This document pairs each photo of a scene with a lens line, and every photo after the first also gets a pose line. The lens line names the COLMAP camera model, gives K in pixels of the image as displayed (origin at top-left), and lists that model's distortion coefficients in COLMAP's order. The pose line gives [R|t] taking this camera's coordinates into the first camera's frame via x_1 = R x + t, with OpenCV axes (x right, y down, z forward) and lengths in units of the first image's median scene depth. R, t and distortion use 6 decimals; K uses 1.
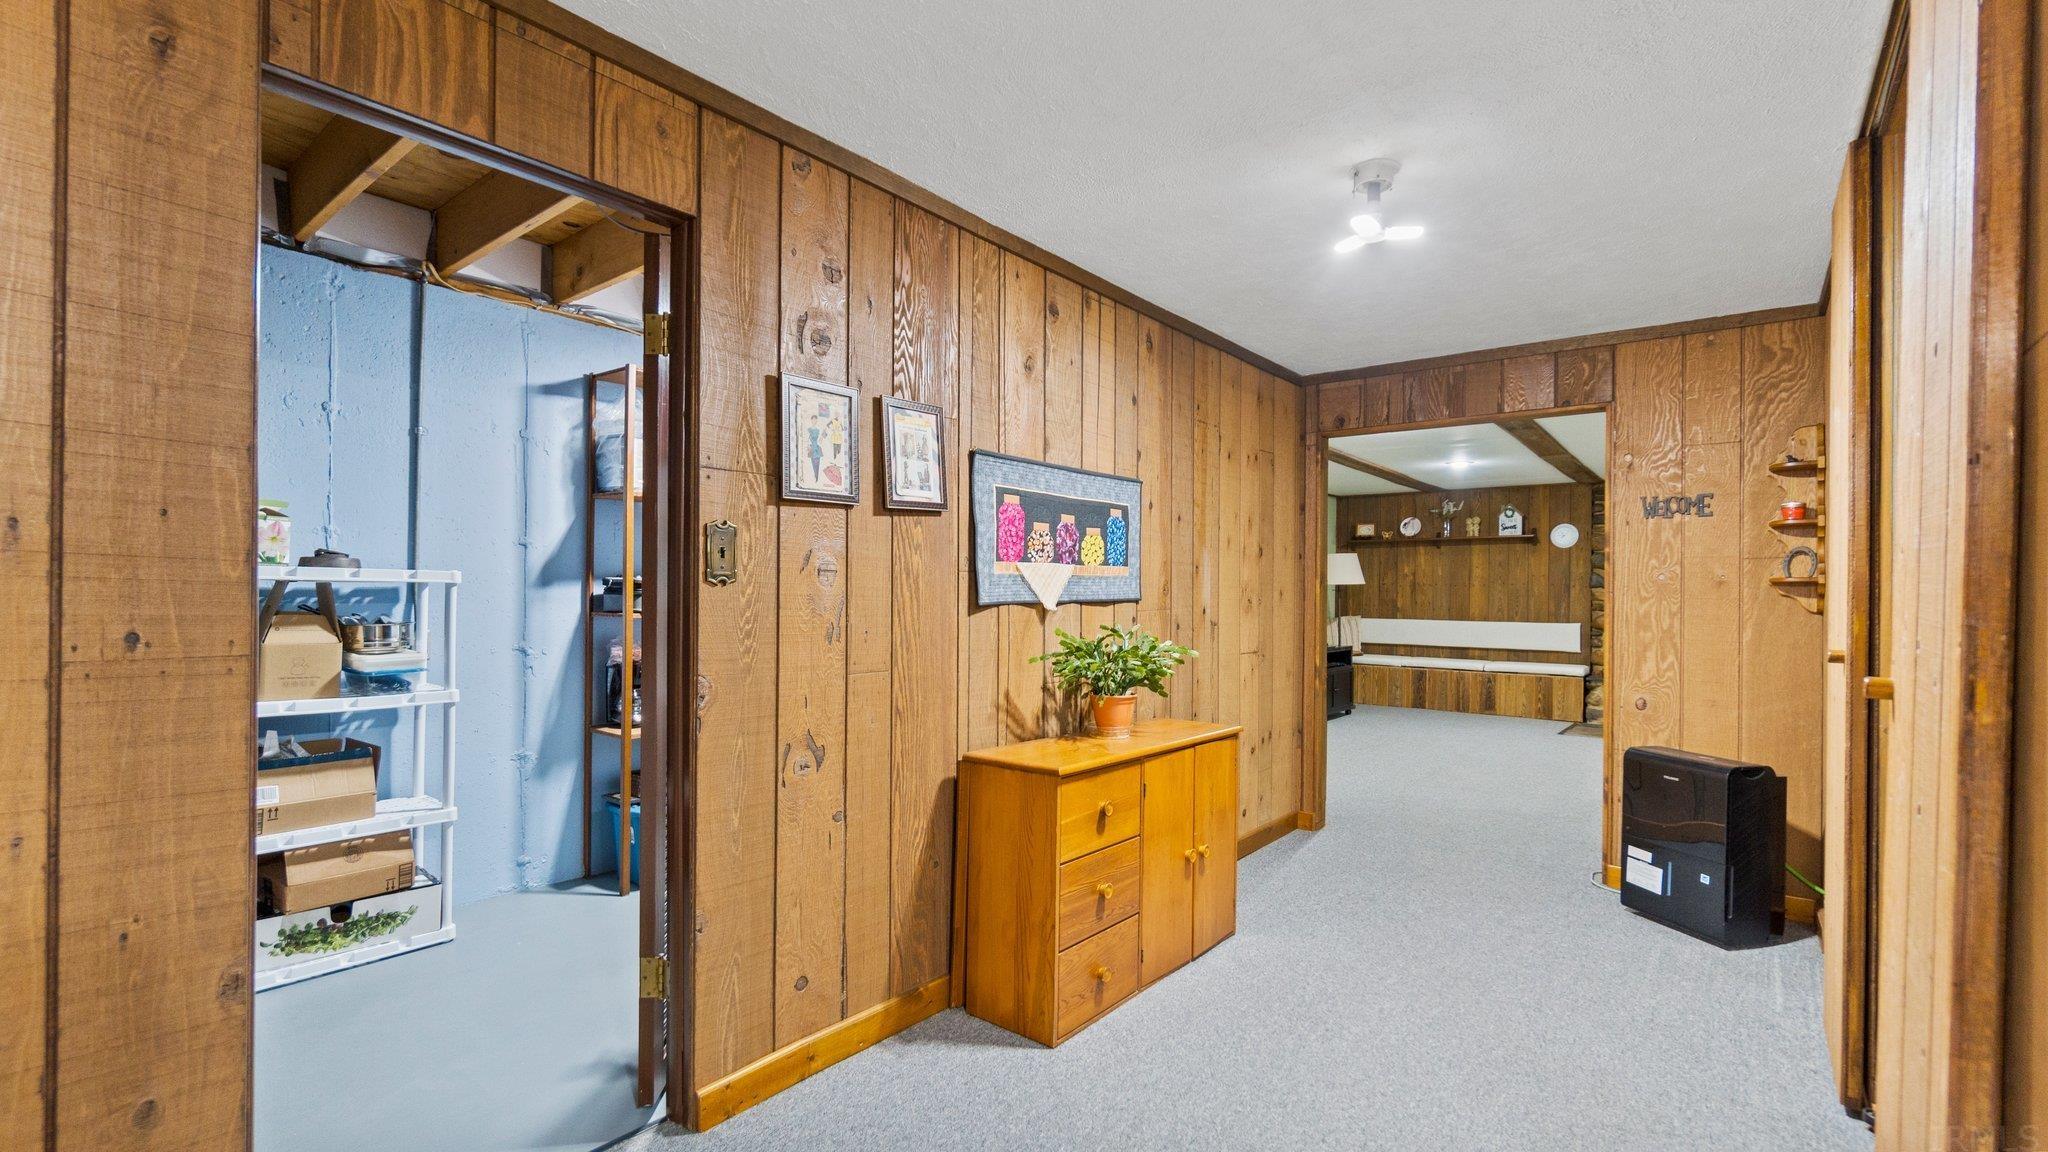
lens RADIAL K [[891.5, 0, 1028.2], [0, 891.5, 589.7], [0, 0, 1]] dist [-0.000866, -0.000417]
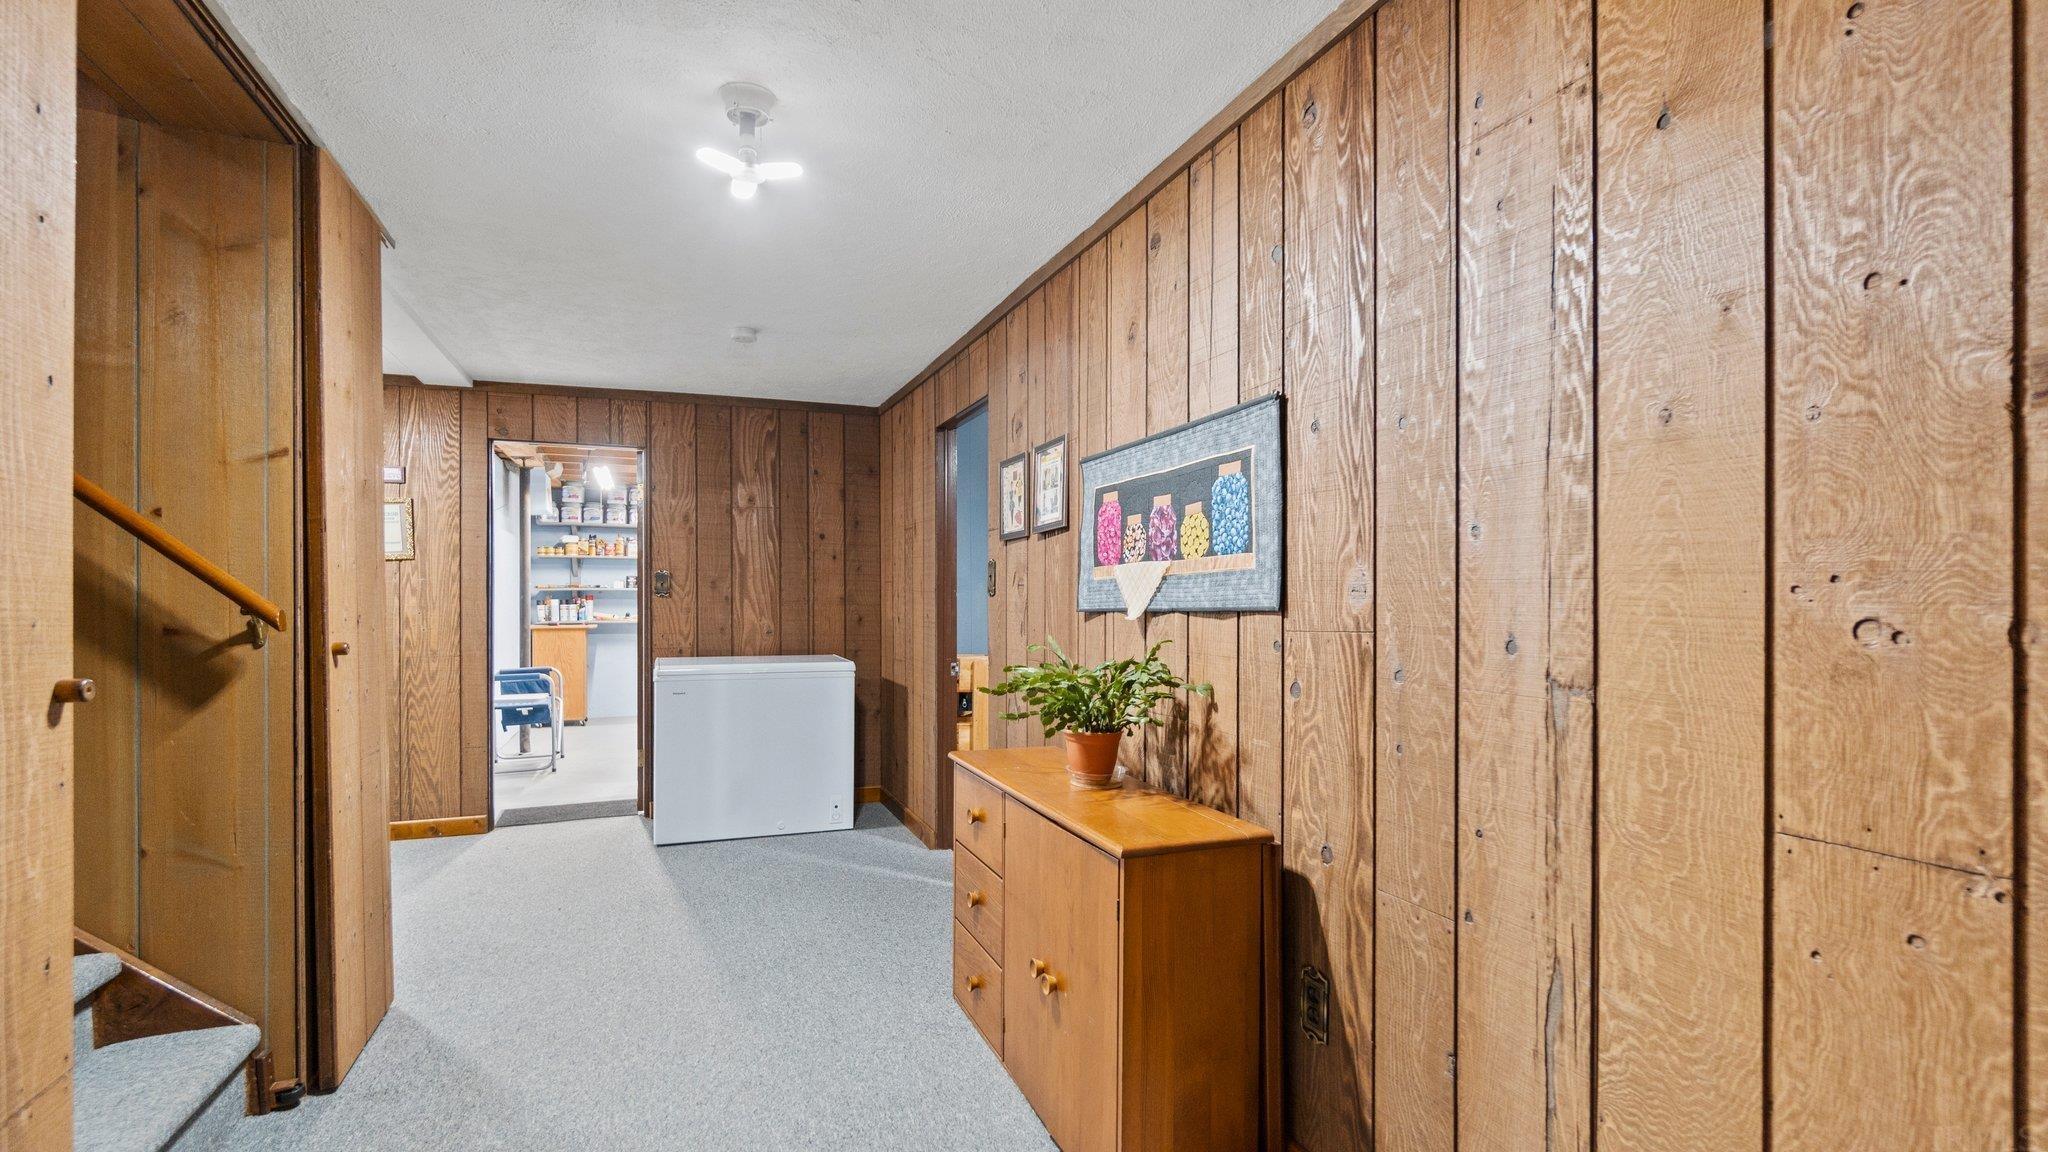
lens RADIAL K [[891.5, 0, 1015.1], [0, 891.5, 605.1], [0, 0, 1]] dist [-0.000866, -0.000417]
pose [[-0.498149, -0.009475, -0.867040, 0.760765], [-0.008304, 0.999947, -0.006157, 0.014586], [0.867052, 0.004133, -0.498201, 1.268138]]
